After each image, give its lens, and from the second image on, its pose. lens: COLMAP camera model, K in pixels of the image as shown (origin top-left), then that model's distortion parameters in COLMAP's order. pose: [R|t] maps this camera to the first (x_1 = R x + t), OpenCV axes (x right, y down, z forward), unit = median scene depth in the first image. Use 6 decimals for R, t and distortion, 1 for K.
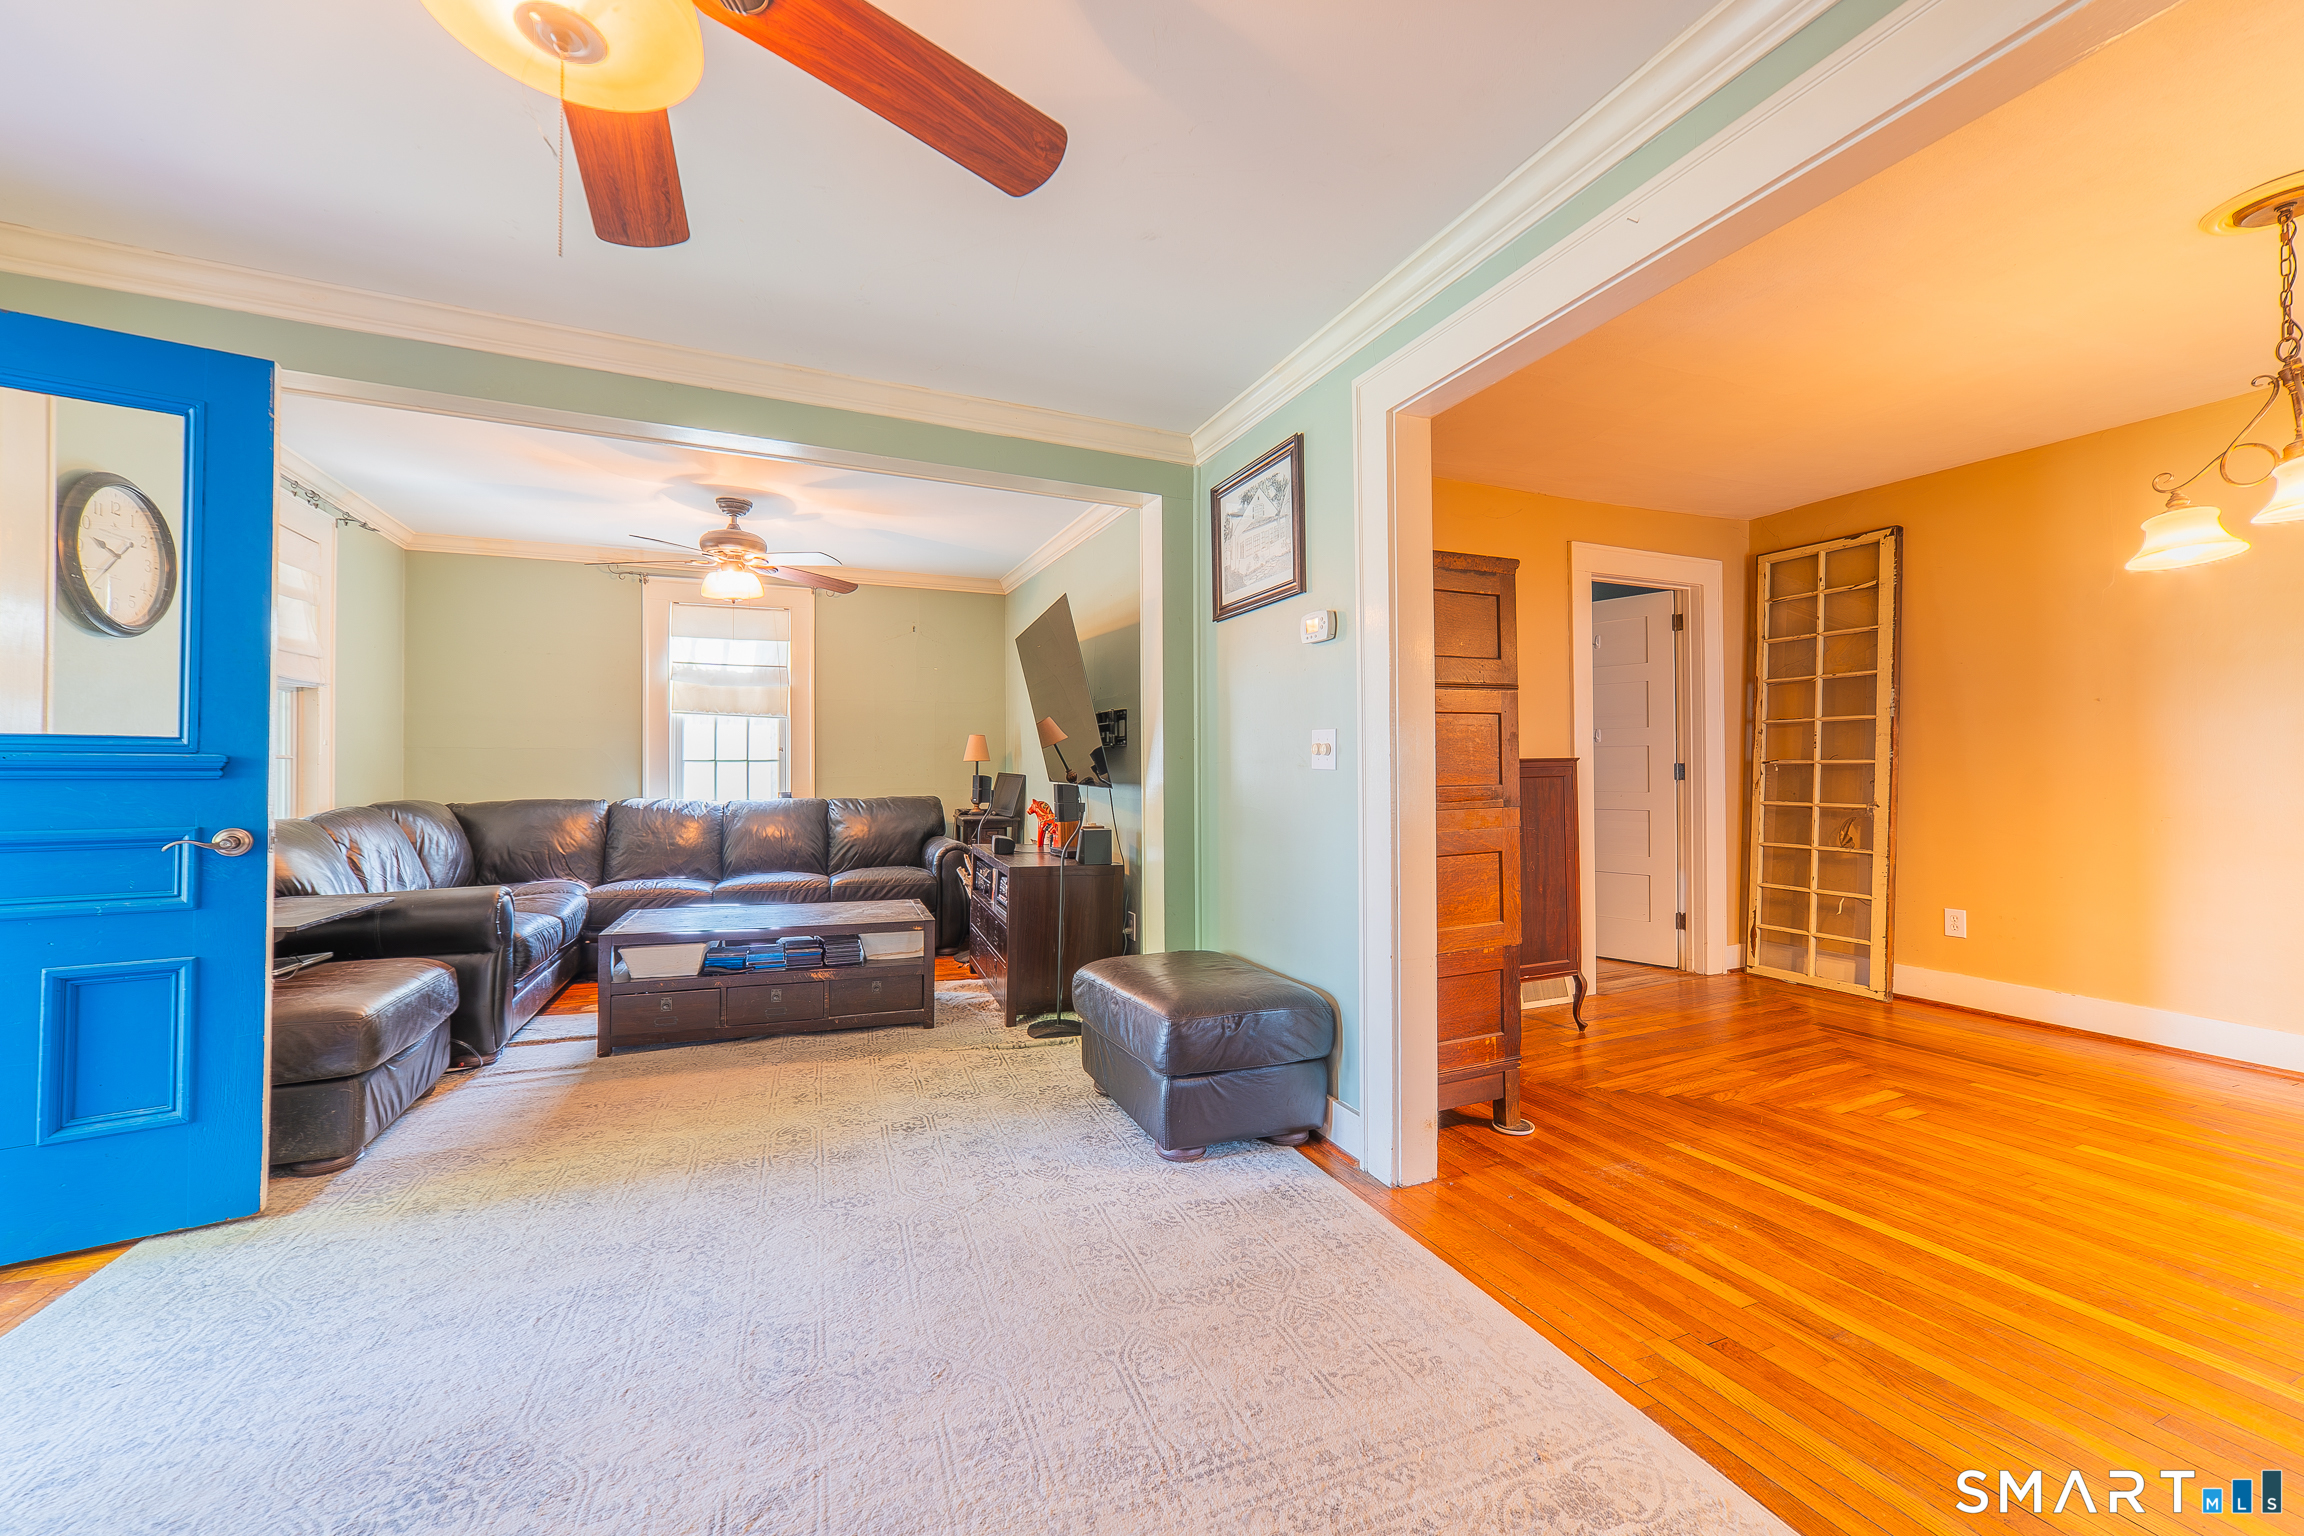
lens RADIAL K [[889.4, 0, 1153.9], [0, 889.4, 757.8], [0, 0, 1]] dist [-0.020352, 0.007500]
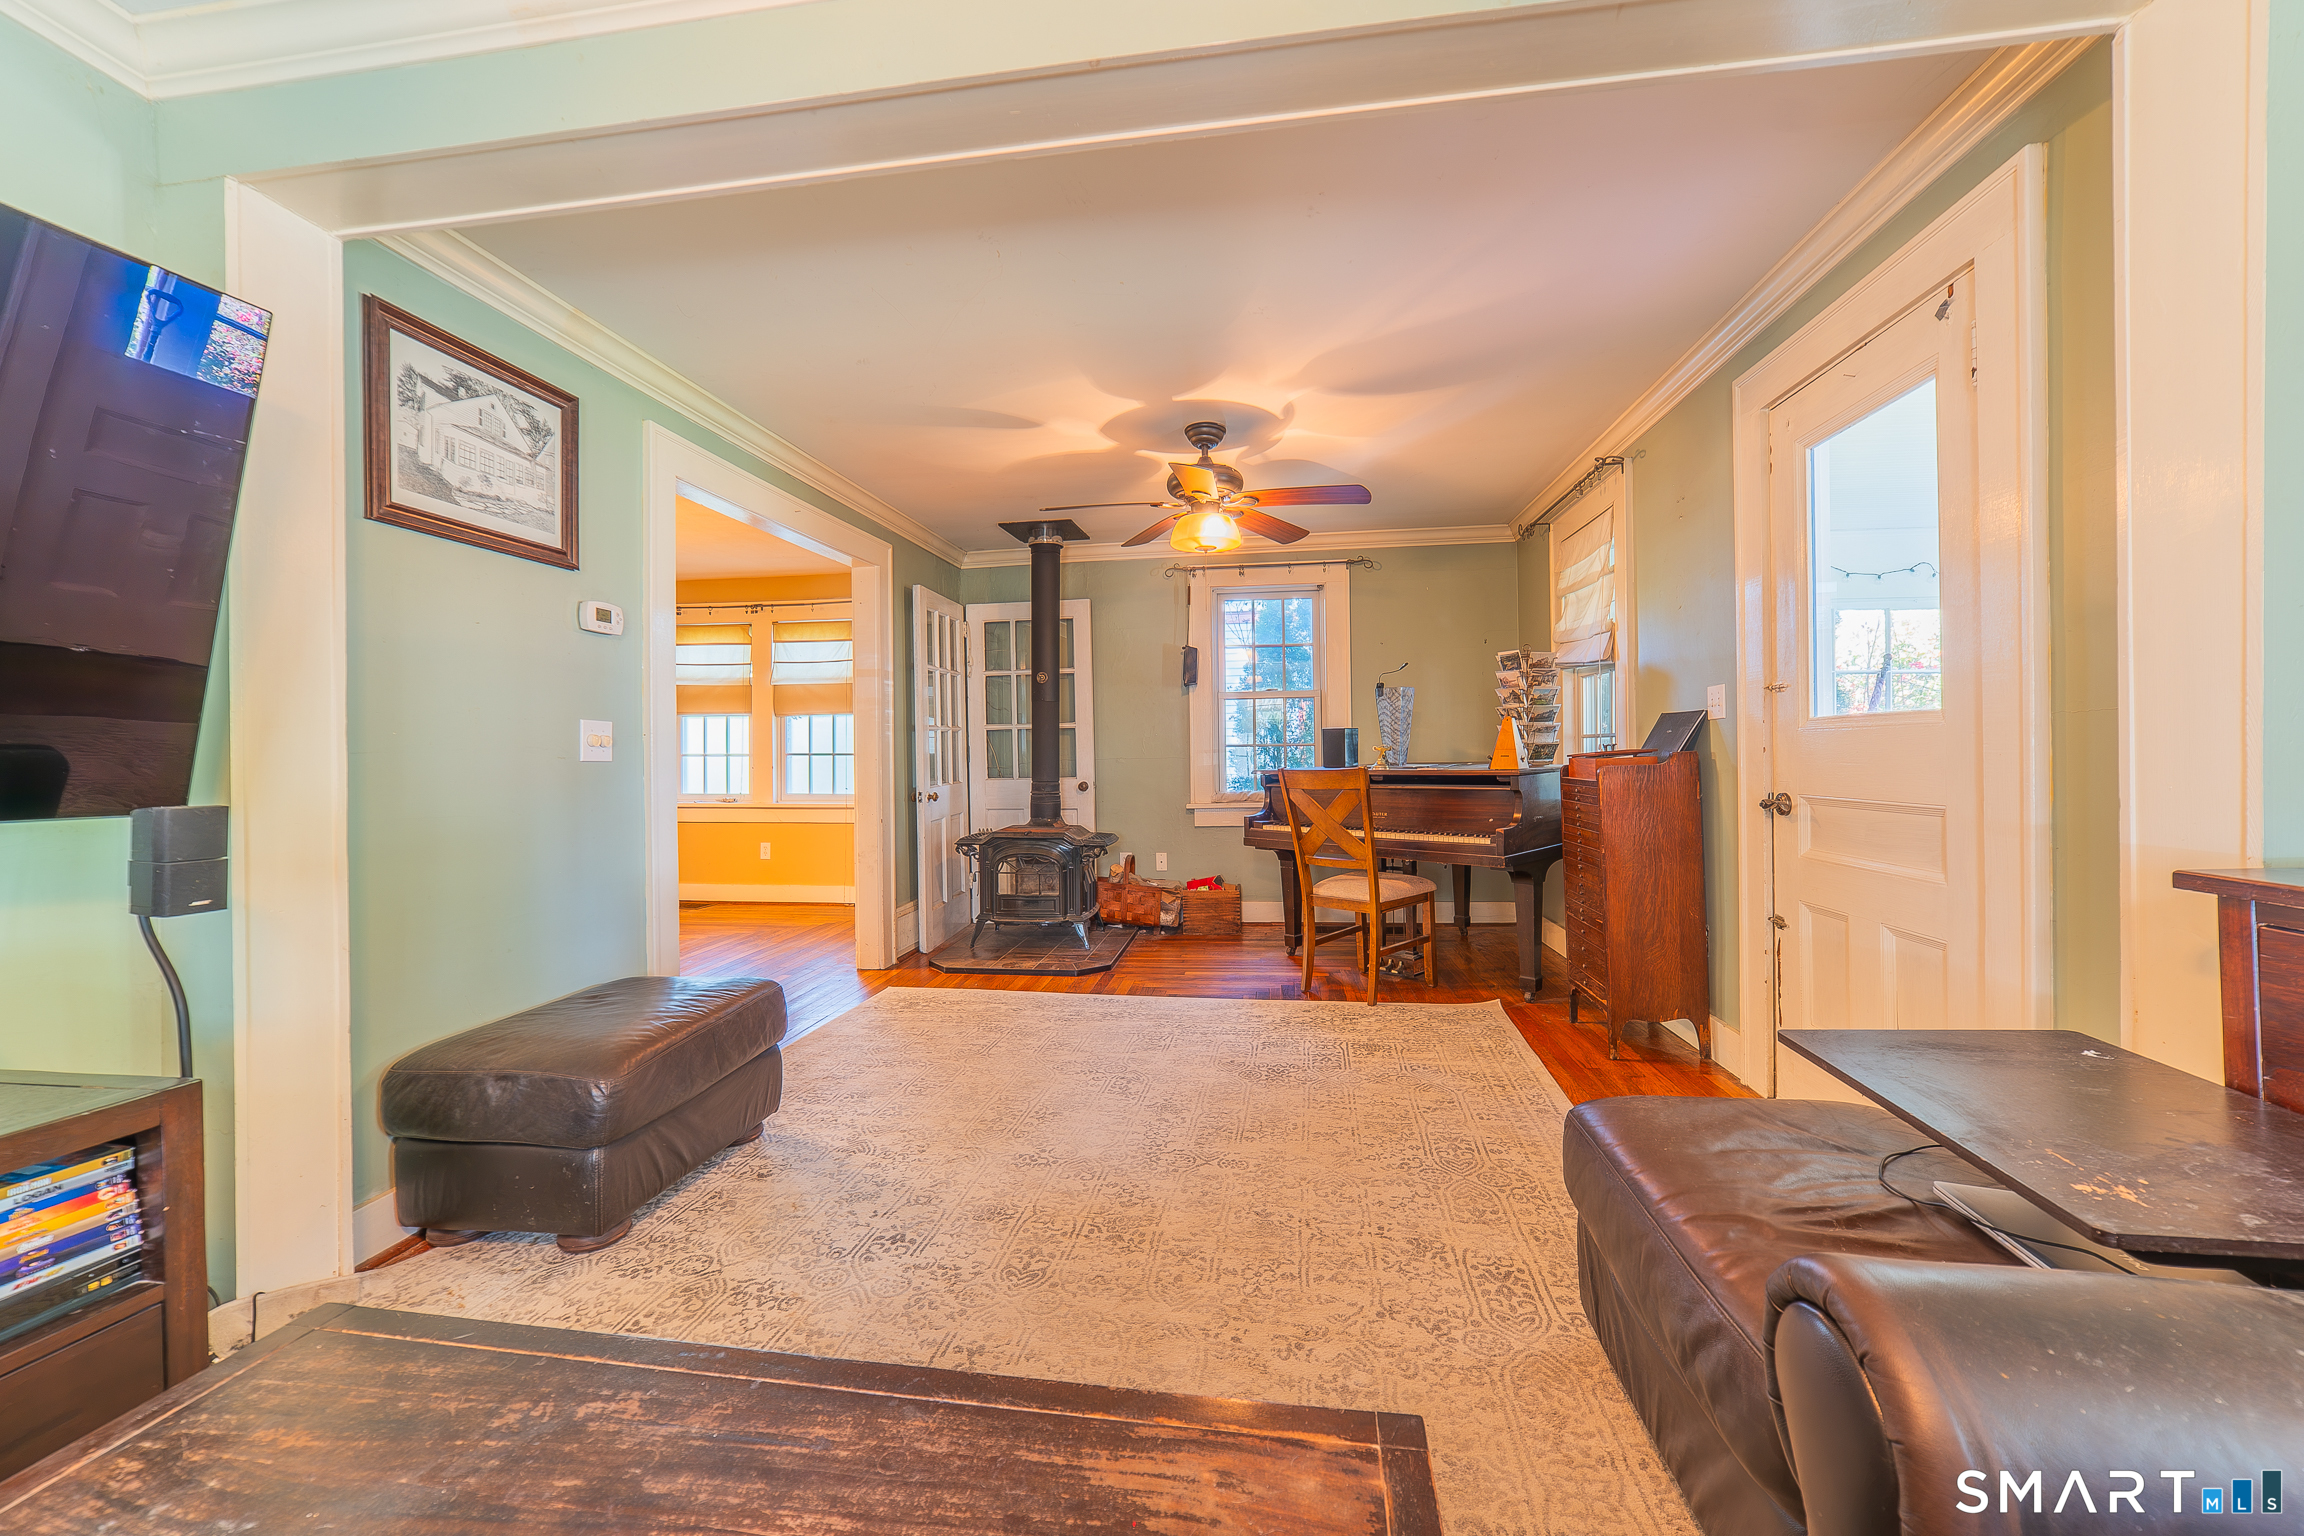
lens RADIAL K [[889.4, 0, 1149.3], [0, 889.4, 763.2], [0, 0, 1]] dist [-0.020352, 0.007500]
pose [[-0.858516, 0.007285, 0.512735, -0.761053], [0.006958, 0.999973, -0.002557, 0.020020], [-0.512740, 0.001373, -0.858543, 1.379455]]
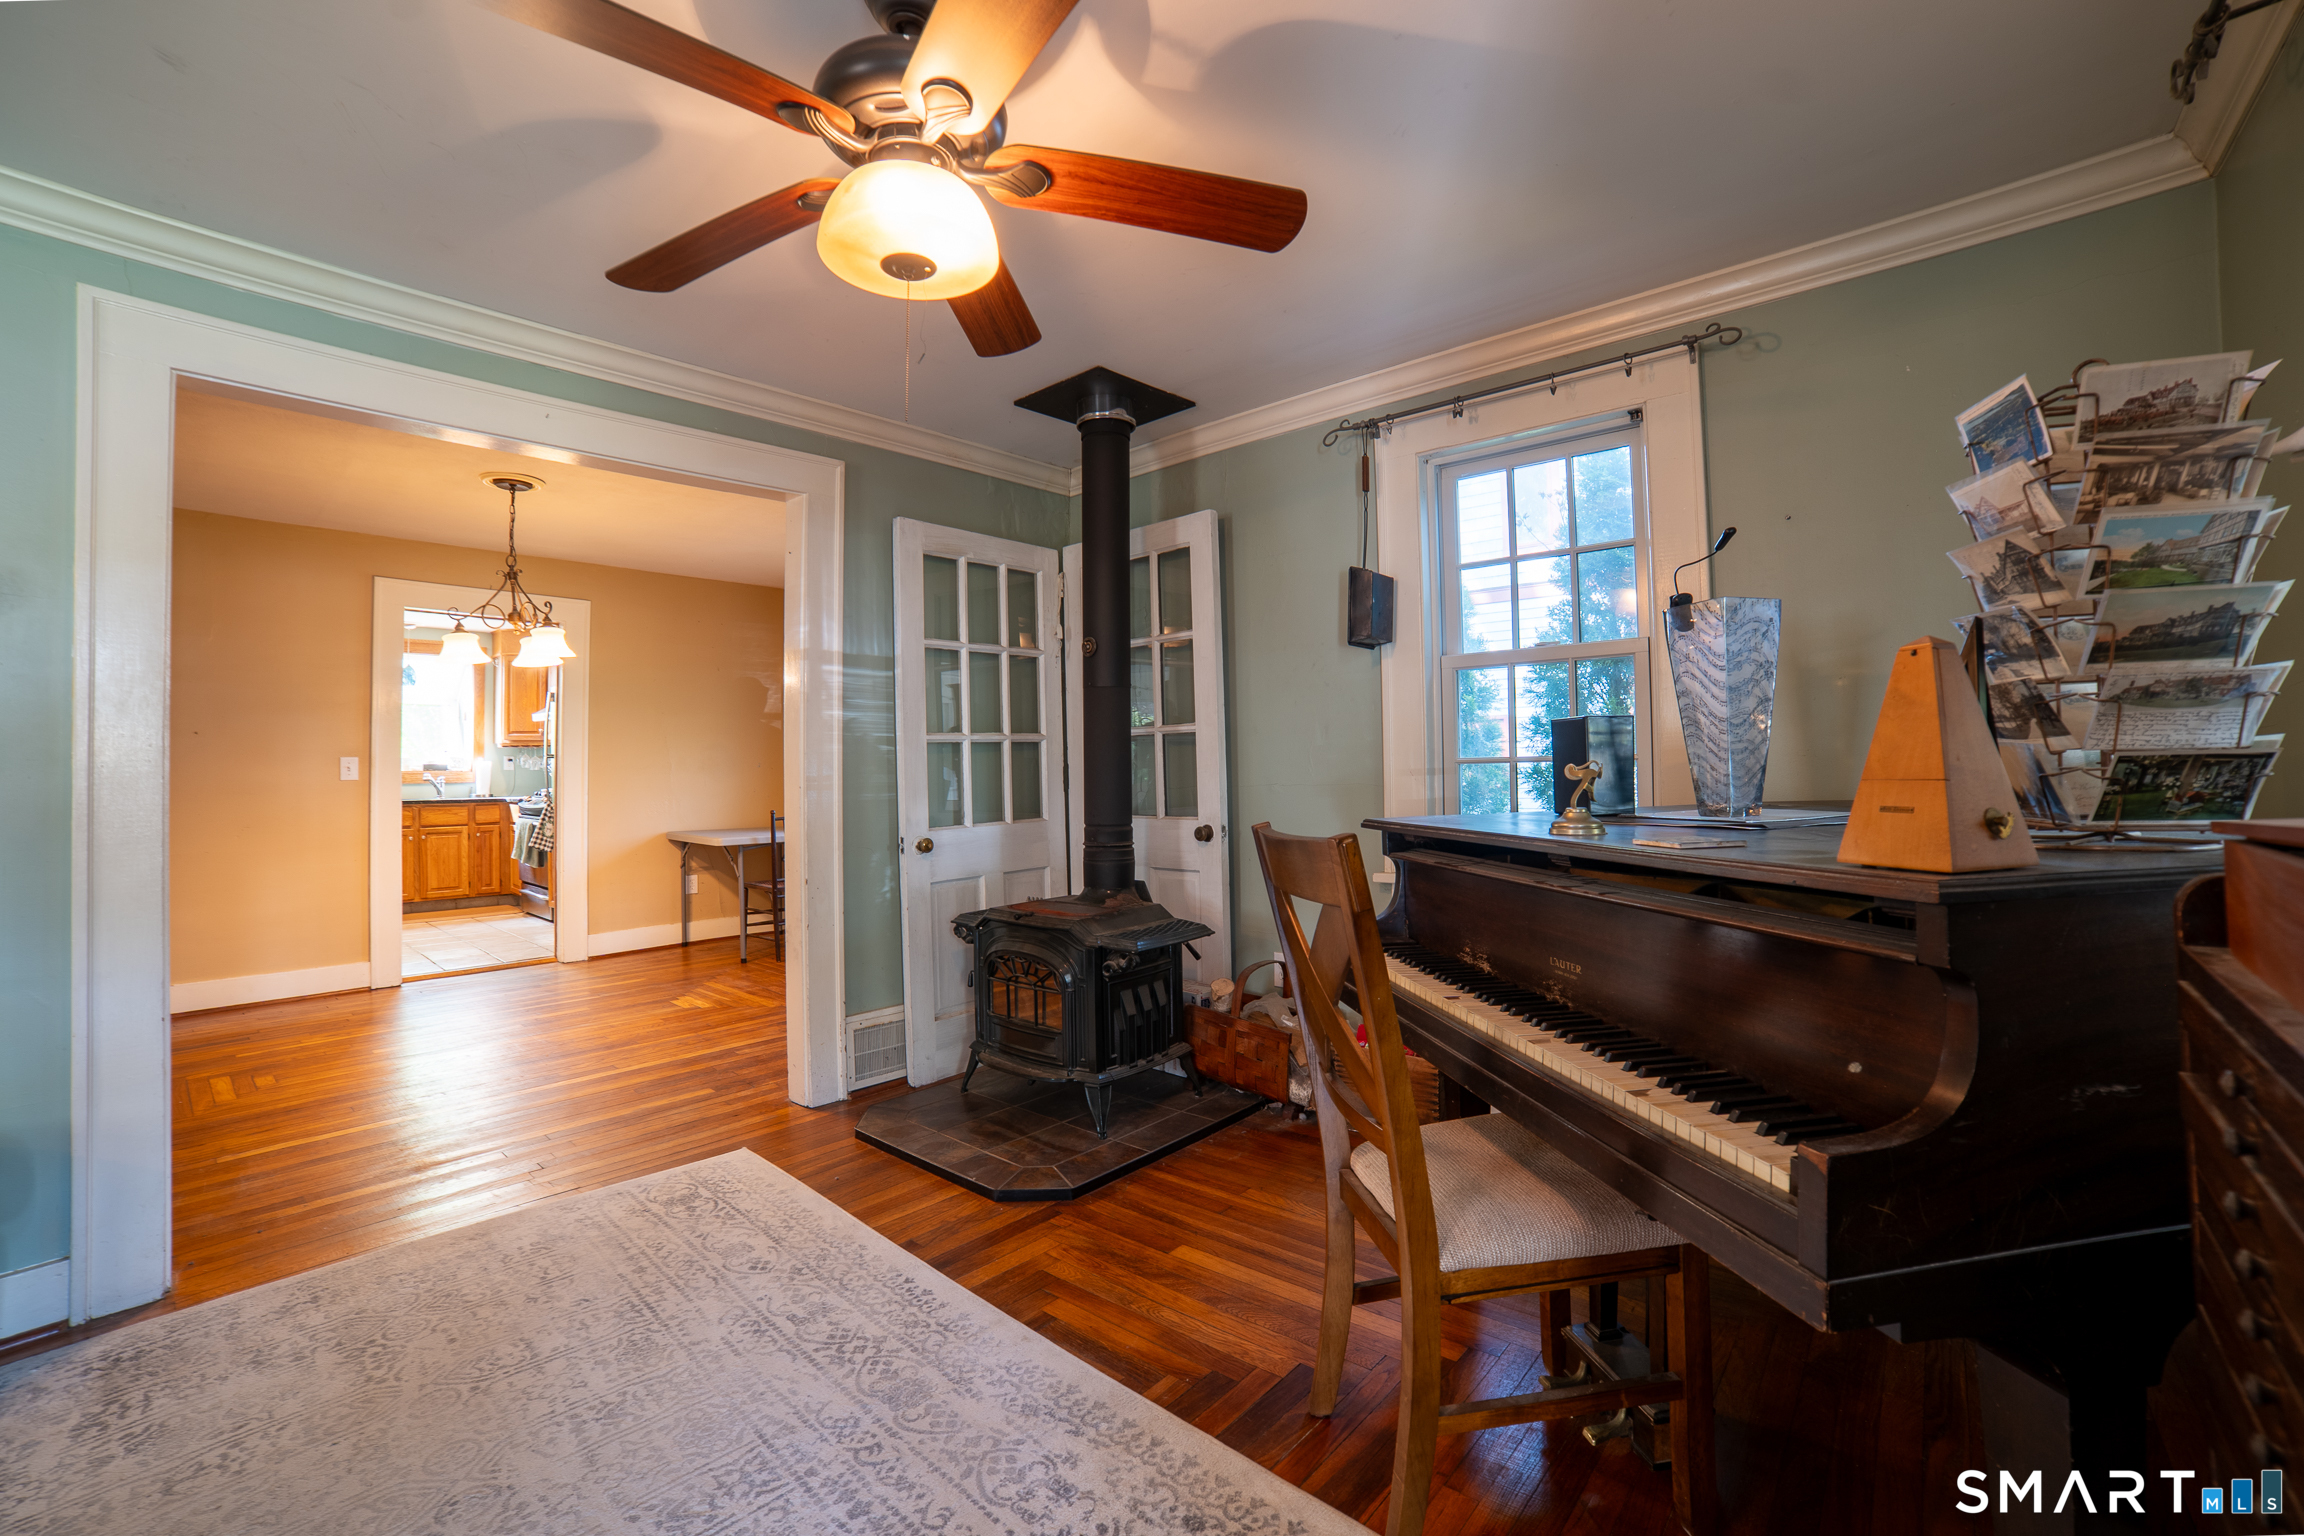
lens RADIAL K [[976.4, 0, 1128.0], [0, 976.4, 752.2], [0, 0, 1]] dist [-0.058483, 0.000631]
pose [[-0.410594, 0.028659, 0.911368, -0.726343], [0.001899, 0.999531, -0.030575, 0.001361], [-0.911816, -0.010823, -0.410456, 0.429549]]
